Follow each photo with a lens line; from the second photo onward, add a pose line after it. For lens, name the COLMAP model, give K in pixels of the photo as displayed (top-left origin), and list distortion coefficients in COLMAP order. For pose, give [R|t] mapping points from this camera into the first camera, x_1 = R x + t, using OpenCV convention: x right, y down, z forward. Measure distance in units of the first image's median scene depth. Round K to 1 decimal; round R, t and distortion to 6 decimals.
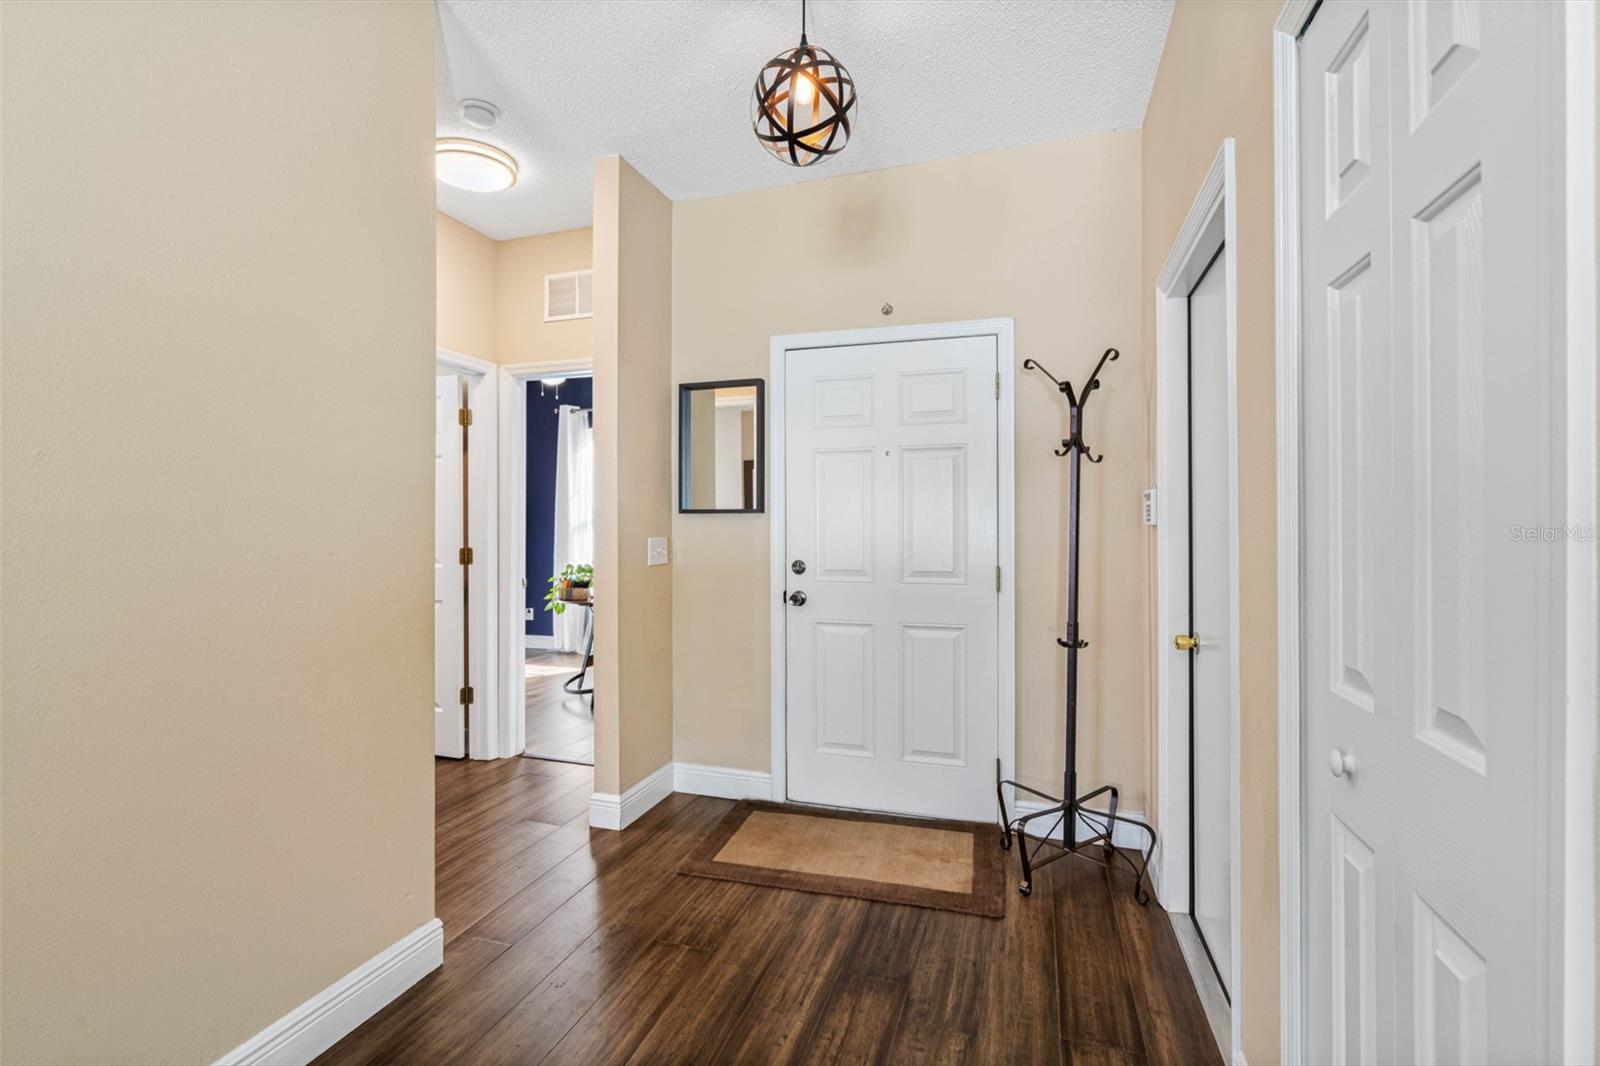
lens RADIAL K [[737.0, 0, 773.0], [0, 737.0, 521.2], [0, 0, 1]] dist [-0.003877, 0.001752]
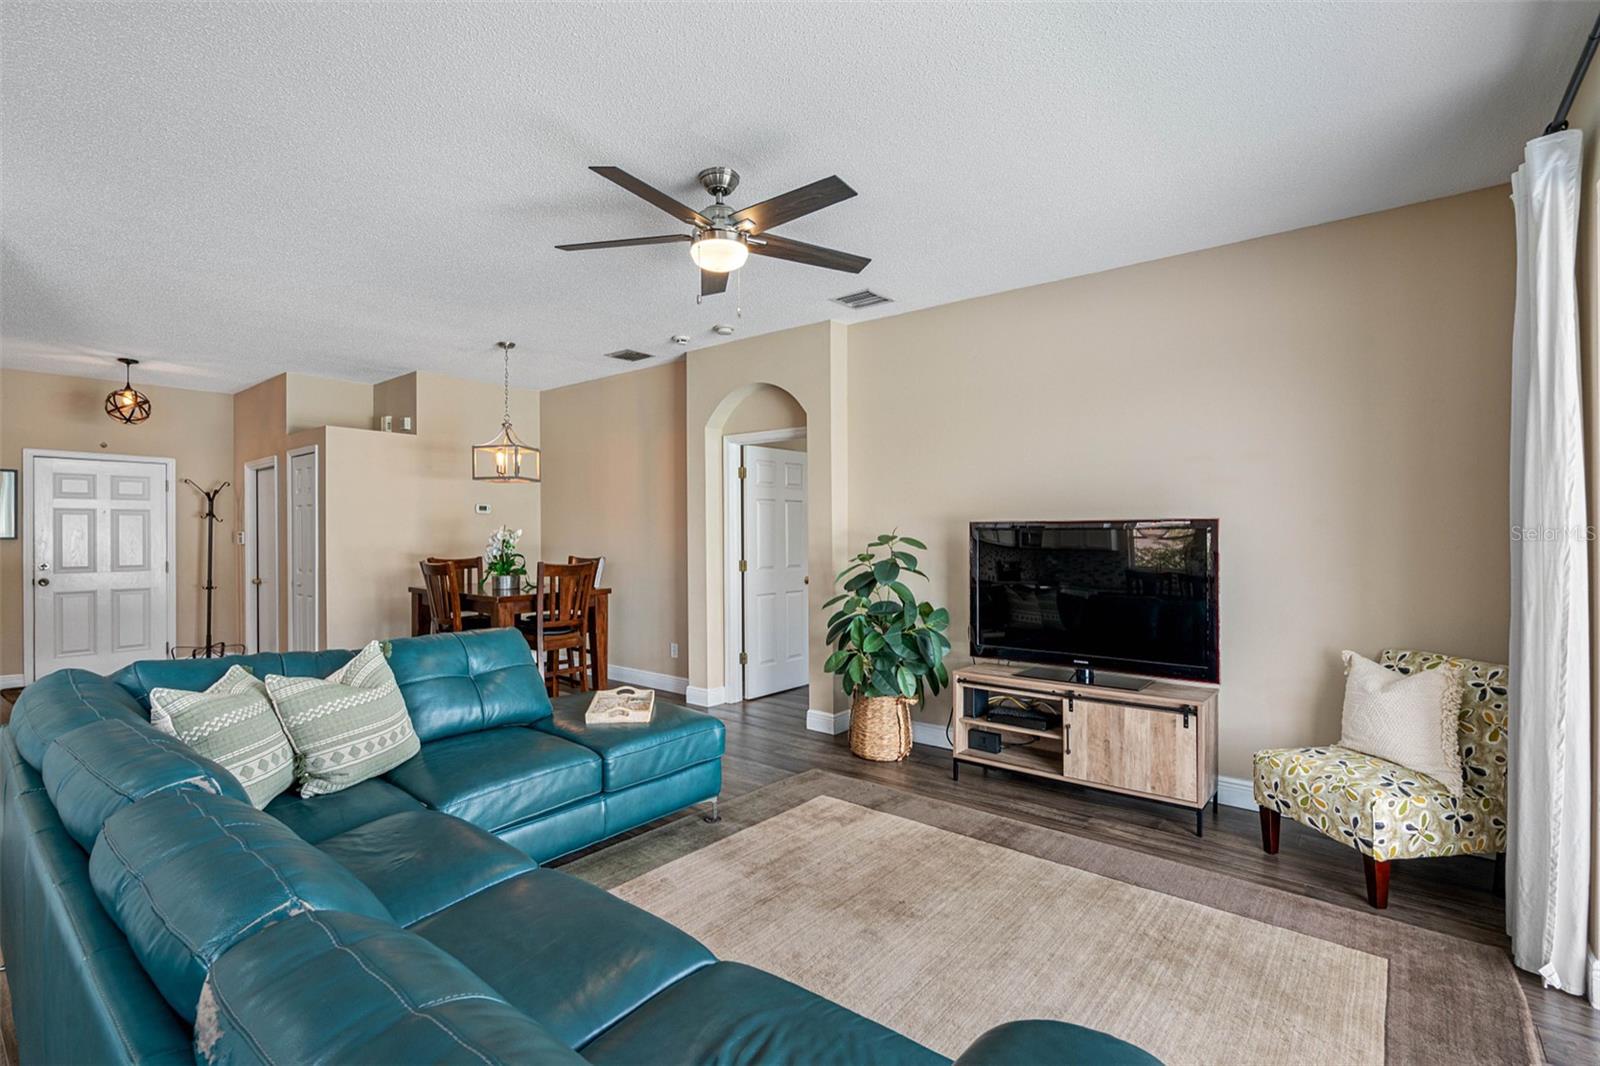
lens RADIAL K [[737.0, 0, 787.6], [0, 737.0, 540.0], [0, 0, 1]] dist [-0.003877, 0.001752]
pose [[0.349396, -0.004397, 0.936965, -1.377490], [-0.001774, 0.999984, 0.005354, -0.028234], [-0.936974, -0.003533, 0.349382, -1.927235]]
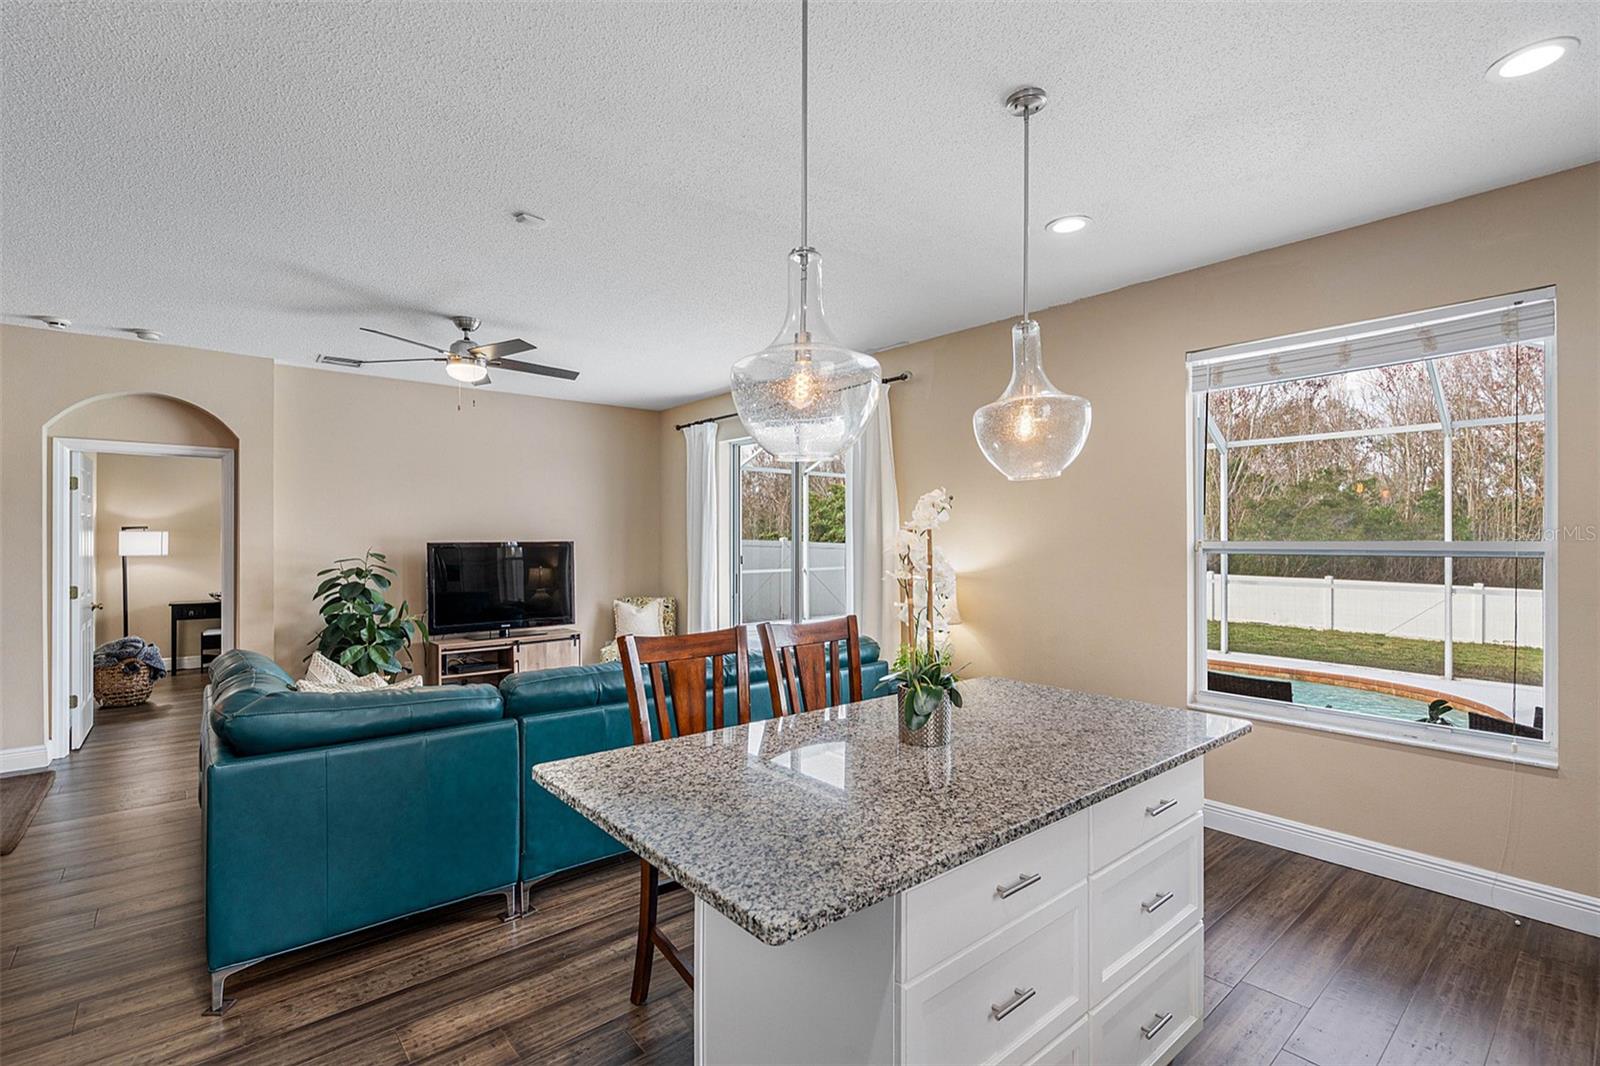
lens RADIAL K [[737.0, 0, 789.6], [0, 737.0, 538.2], [0, 0, 1]] dist [-0.003877, 0.001752]
pose [[-0.851007, 0.007172, 0.525105, -1.882560], [0.007255, 0.999972, -0.001901, -0.058438], [-0.525104, 0.002192, -0.851035, -0.454783]]
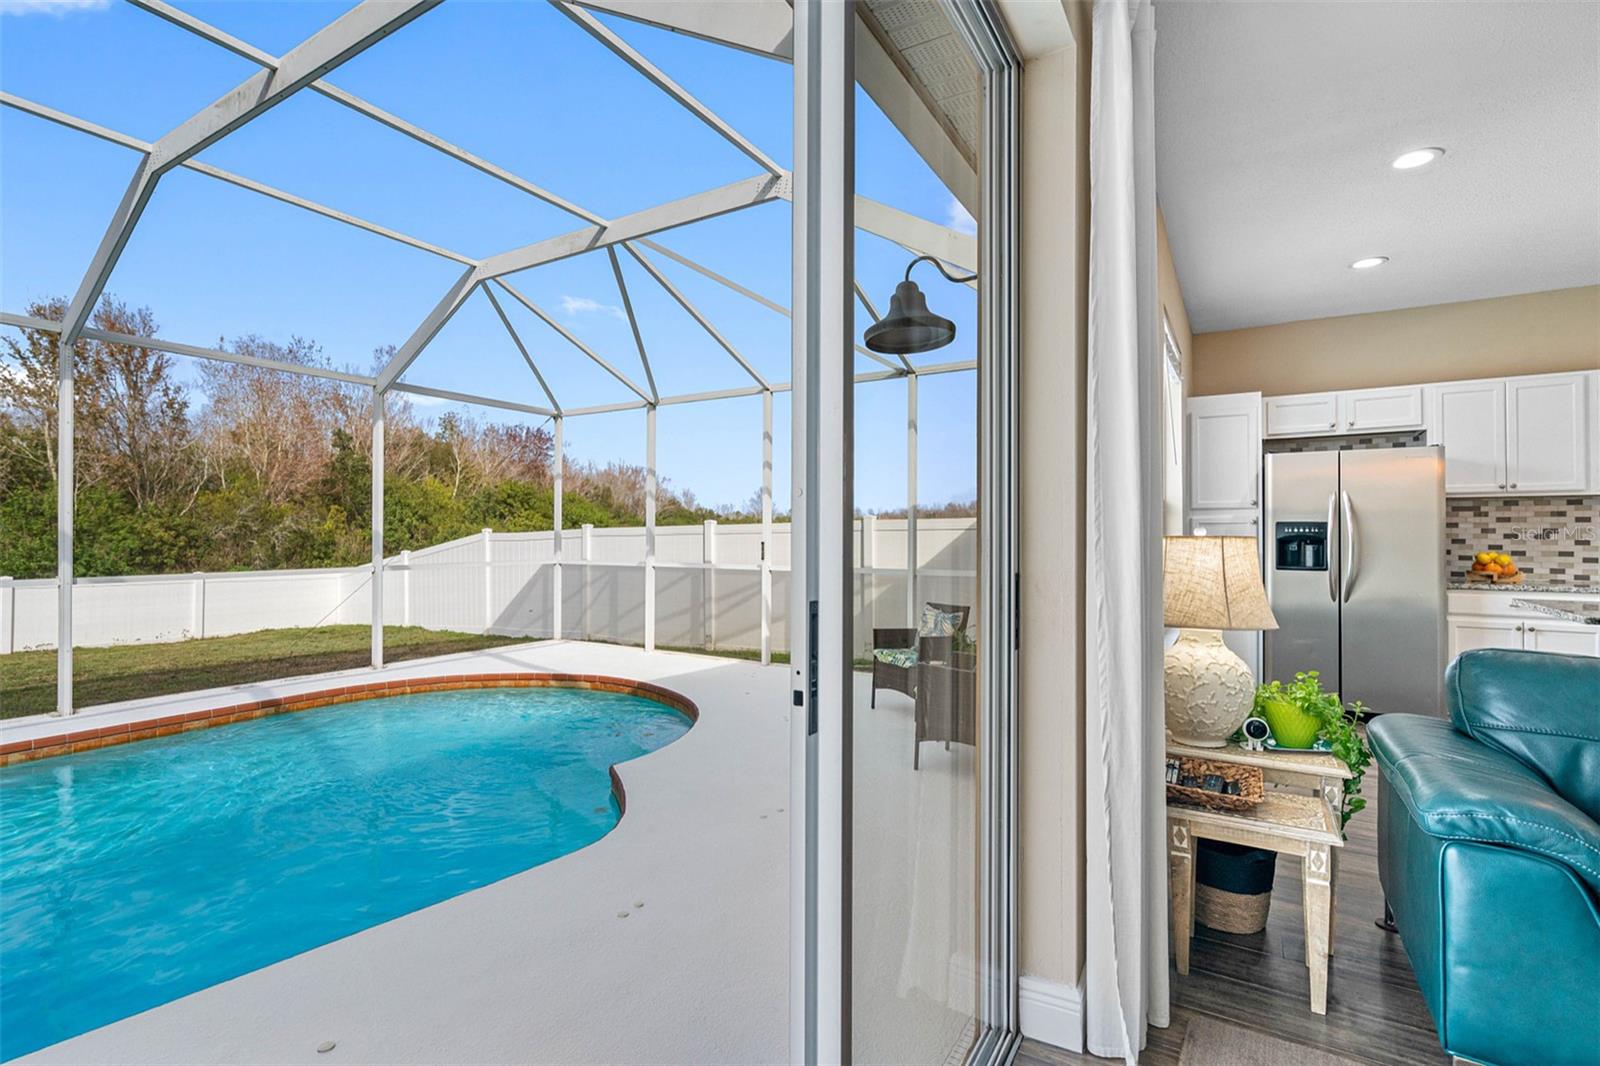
lens RADIAL K [[737.0, 0, 785.9], [0, 737.0, 533.9], [0, 0, 1]] dist [-0.003877, 0.001752]
pose [[-0.240735, 0.005373, -0.970576, -0.300674], [-0.000266, 0.999984, 0.005602, 0.022657], [0.970591, 0.001607, -0.240730, -2.357643]]
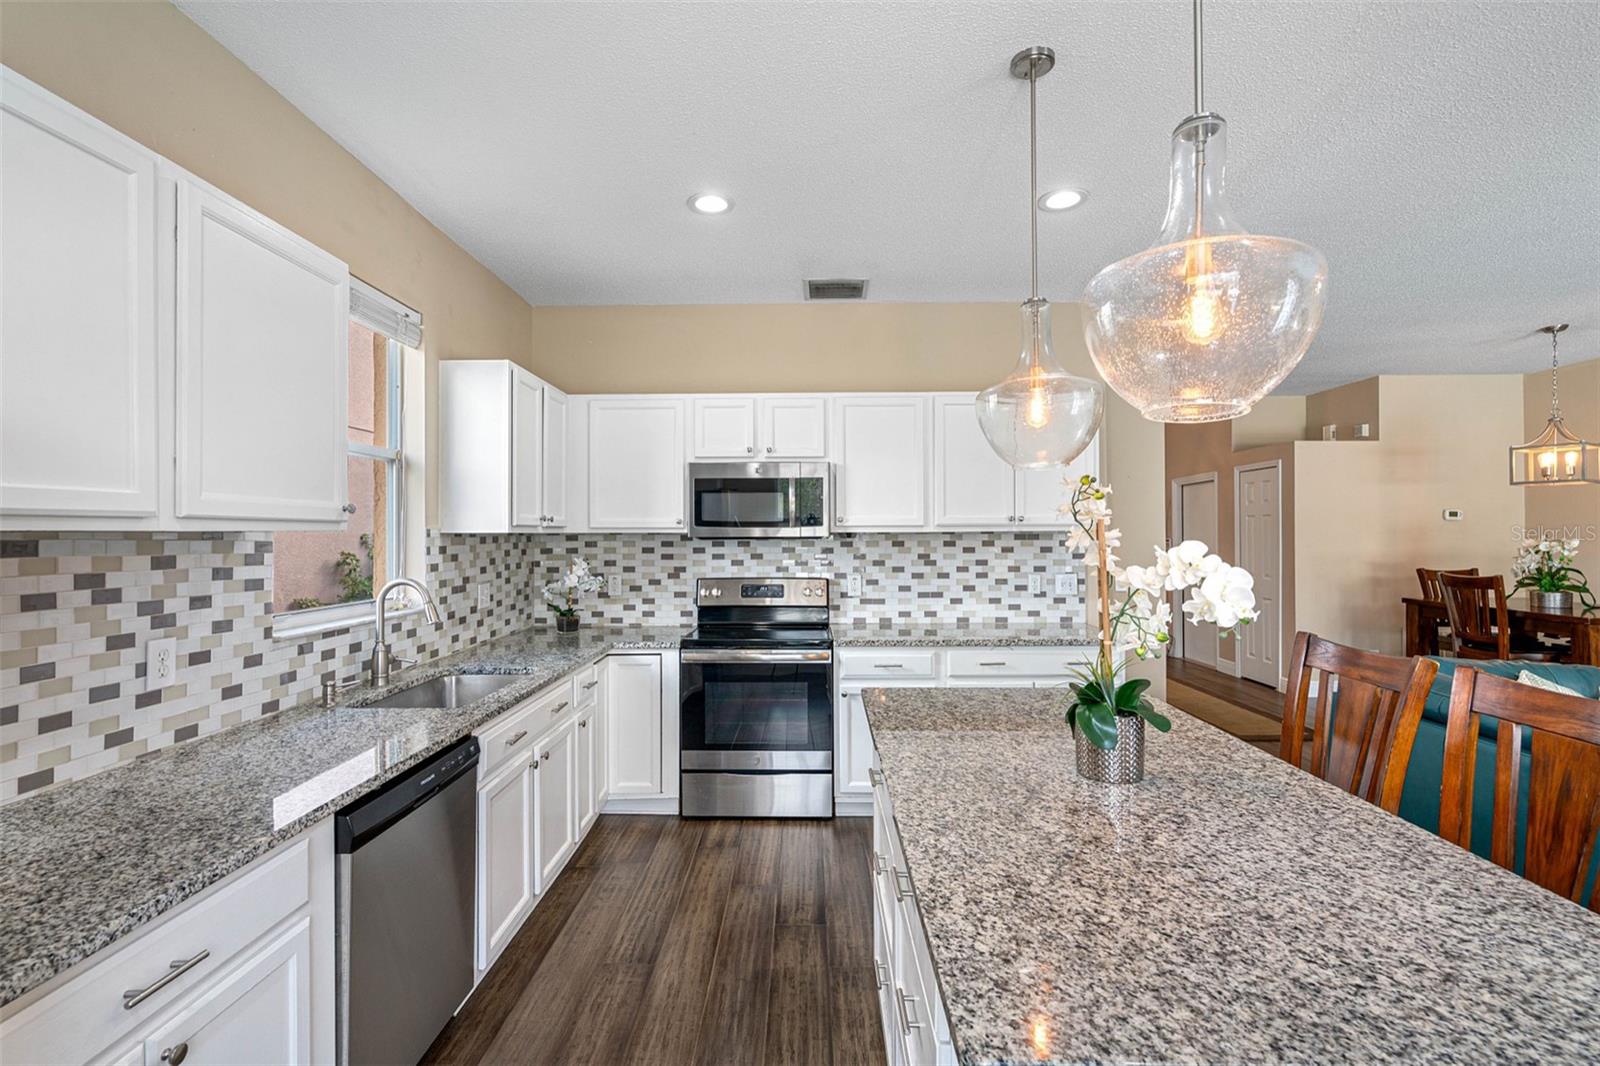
lens RADIAL K [[737.0, 0, 789.6], [0, 737.0, 527.7], [0, 0, 1]] dist [-0.003877, 0.001752]
pose [[0.957456, 0.004132, 0.288549, -2.037681], [-0.001303, 0.999949, -0.009994, -0.053722], [-0.288576, 0.009193, 0.957413, -1.664392]]
